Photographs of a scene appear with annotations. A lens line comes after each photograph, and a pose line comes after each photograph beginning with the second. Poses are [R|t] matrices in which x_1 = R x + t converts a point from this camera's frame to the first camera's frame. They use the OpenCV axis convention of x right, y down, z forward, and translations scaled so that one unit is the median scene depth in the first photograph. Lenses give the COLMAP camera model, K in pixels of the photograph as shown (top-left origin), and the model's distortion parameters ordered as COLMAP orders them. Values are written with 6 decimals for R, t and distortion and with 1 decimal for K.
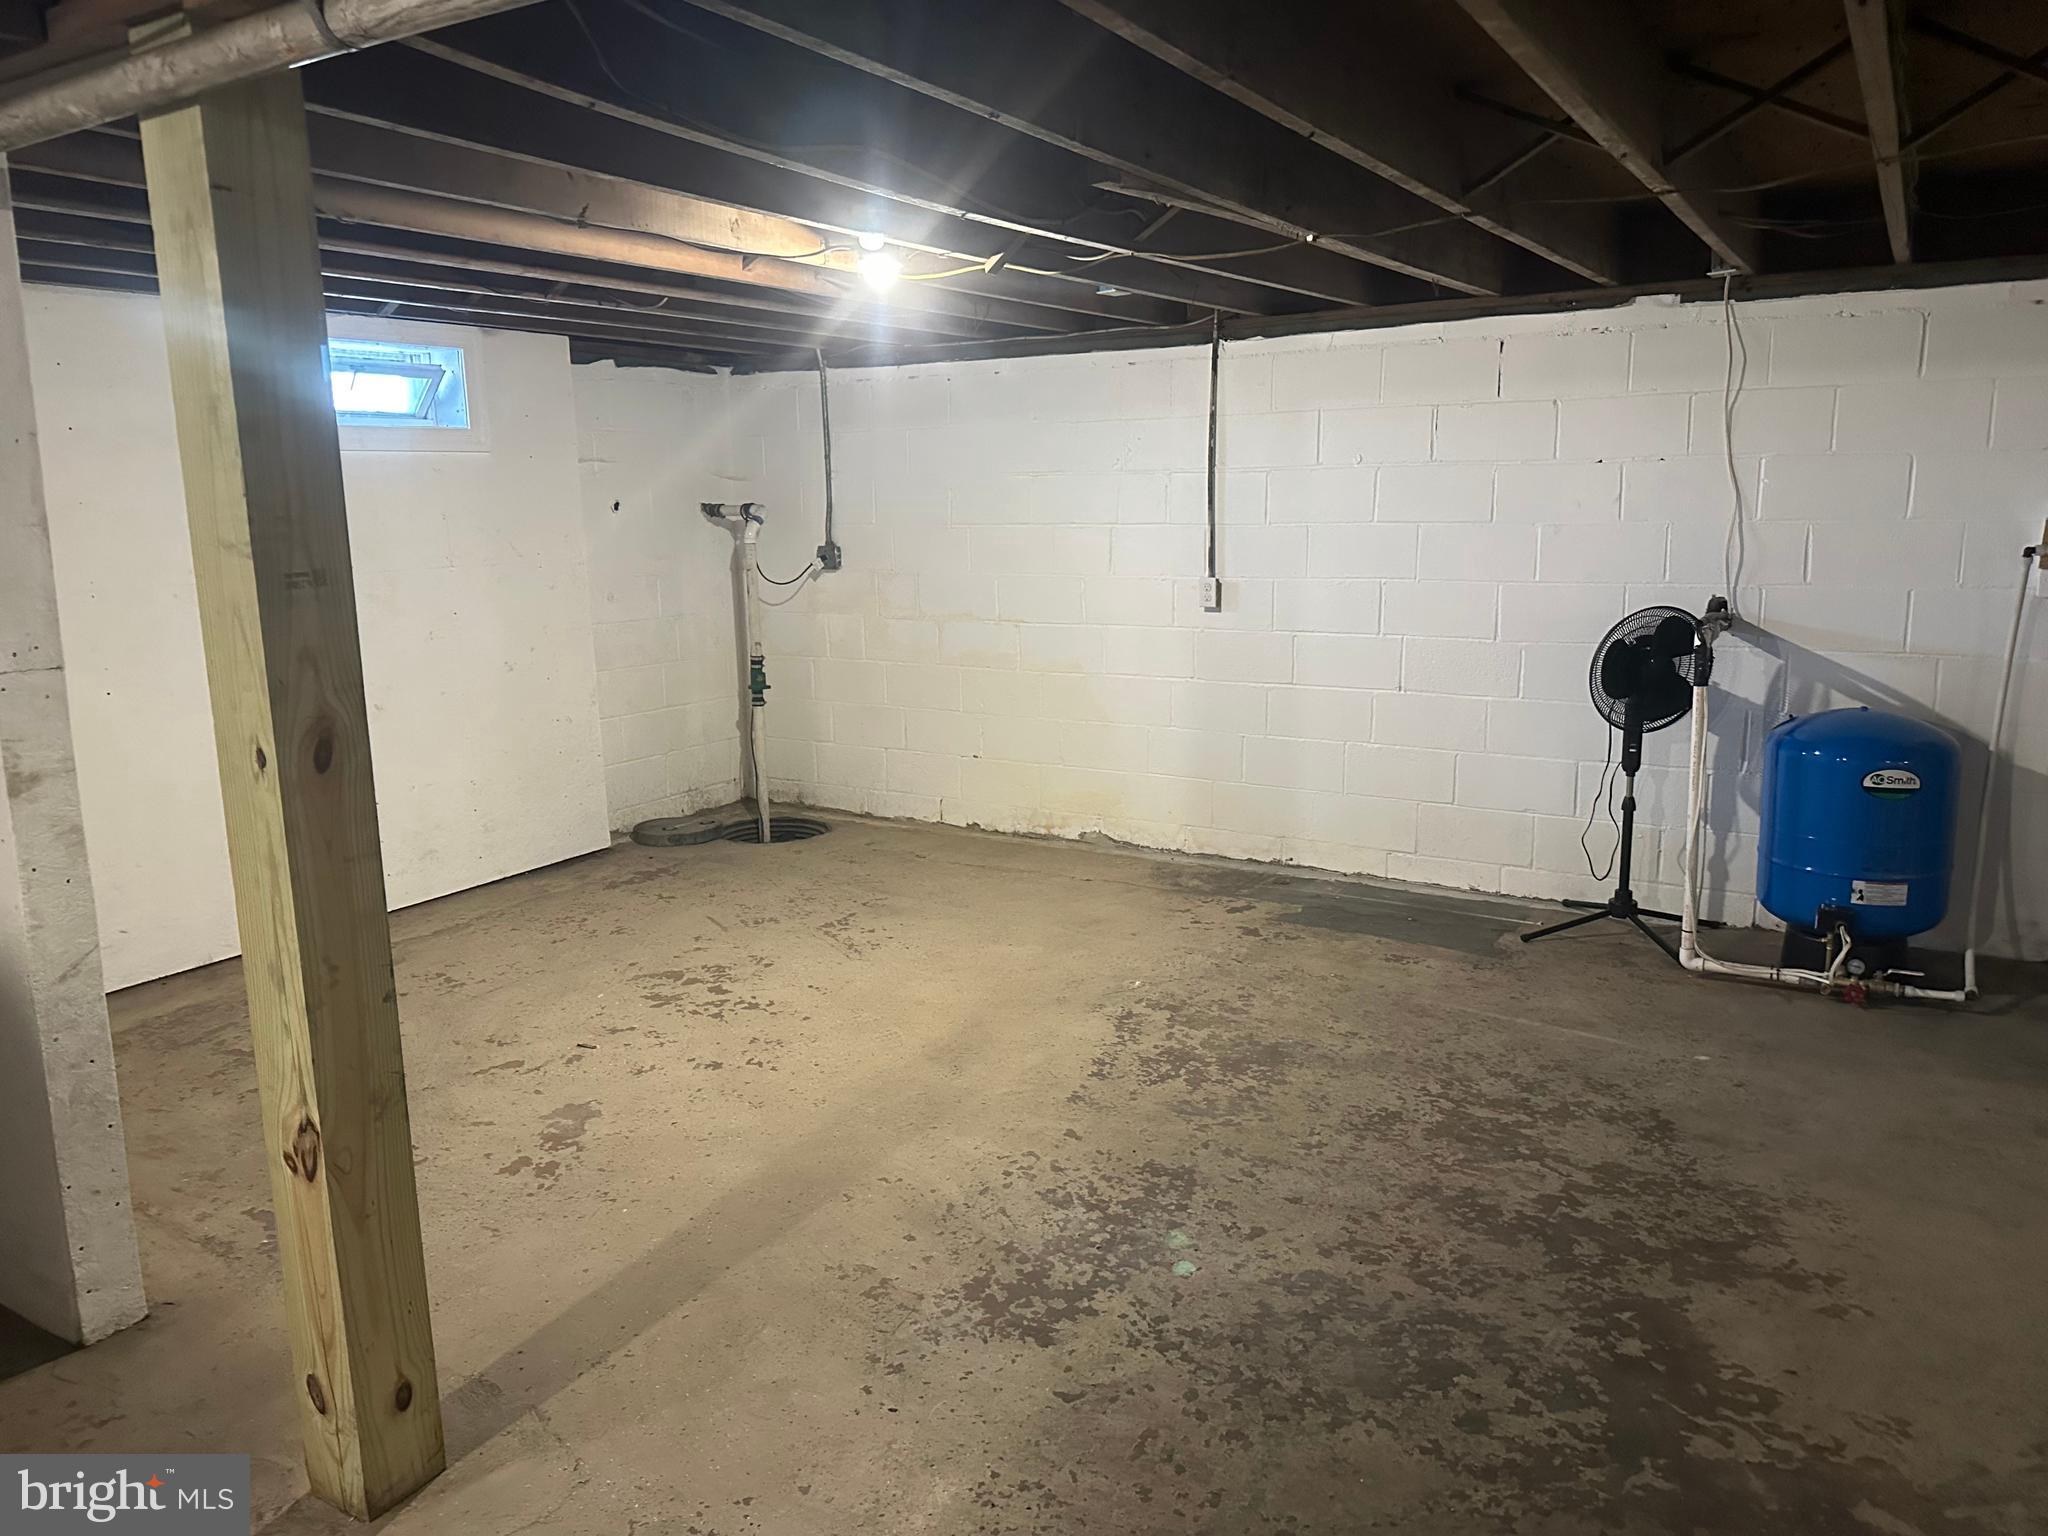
lens RADIAL K [[1458.3, 0, 1023.6], [0, 1458.3, 753.0], [0, 0, 1]] dist [0.008314, 0.000949]
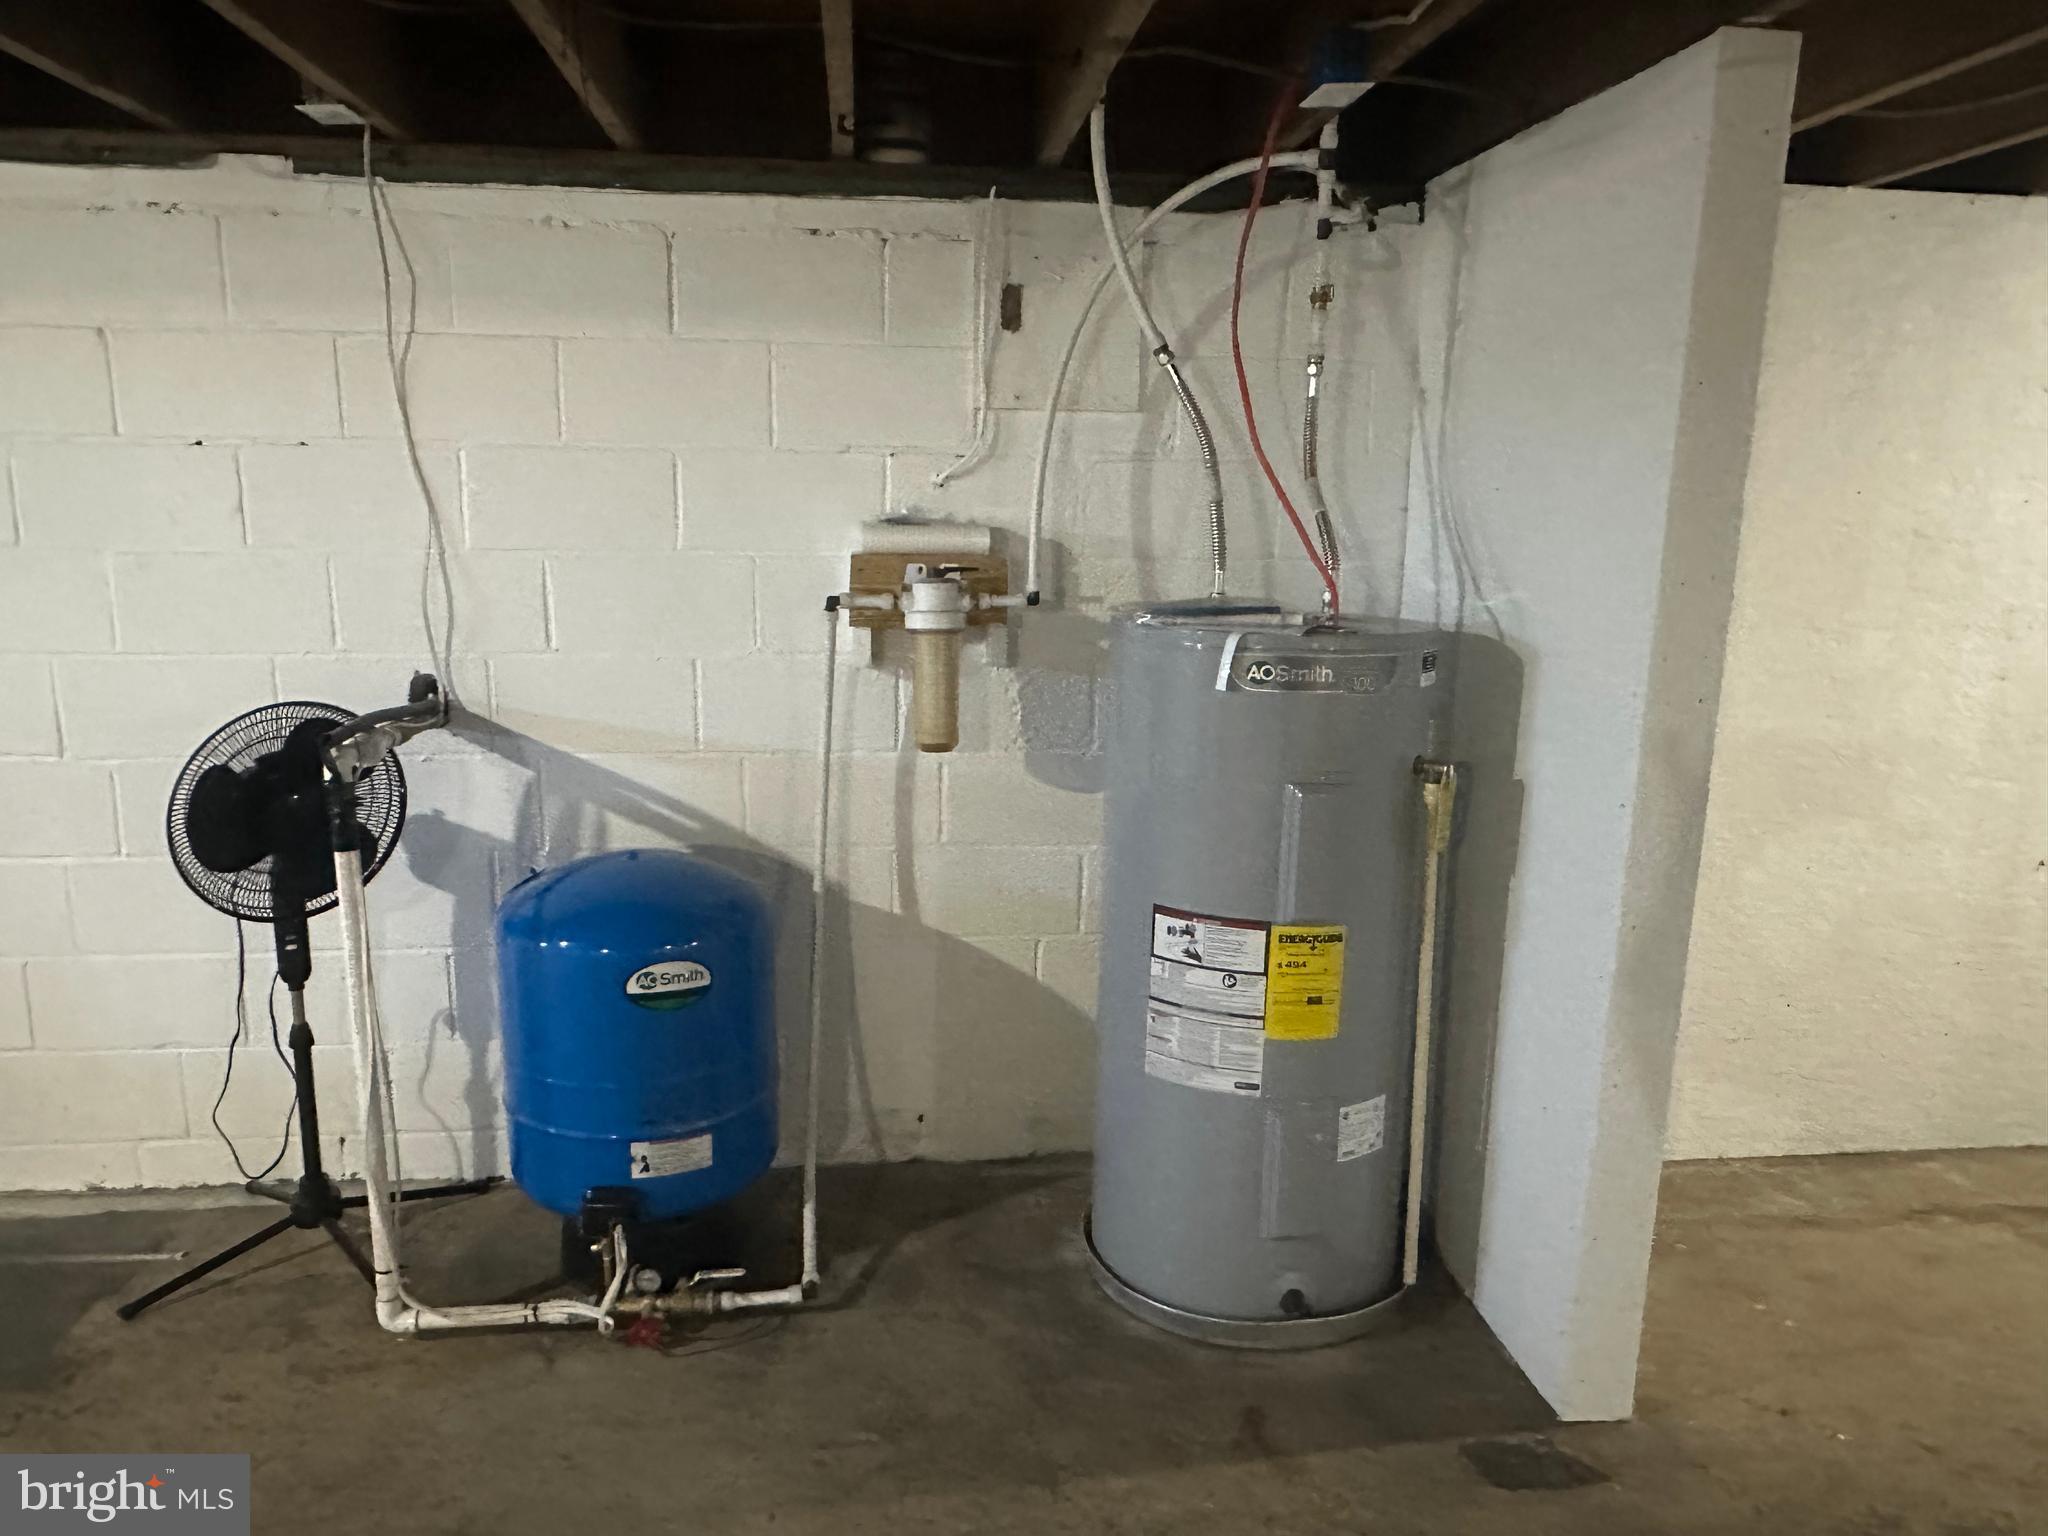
lens RADIAL K [[1435.4, 0, 1024.0], [0, 1435.4, 768.0], [0, 0, 1]] dist [-0.000681, -0.048979]
pose [[0.793526, -0.084351, 0.602661, 0.330951], [0.080256, 0.996202, 0.033759, -0.072197], [-0.603220, 0.021578, 0.797283, 0.397138]]
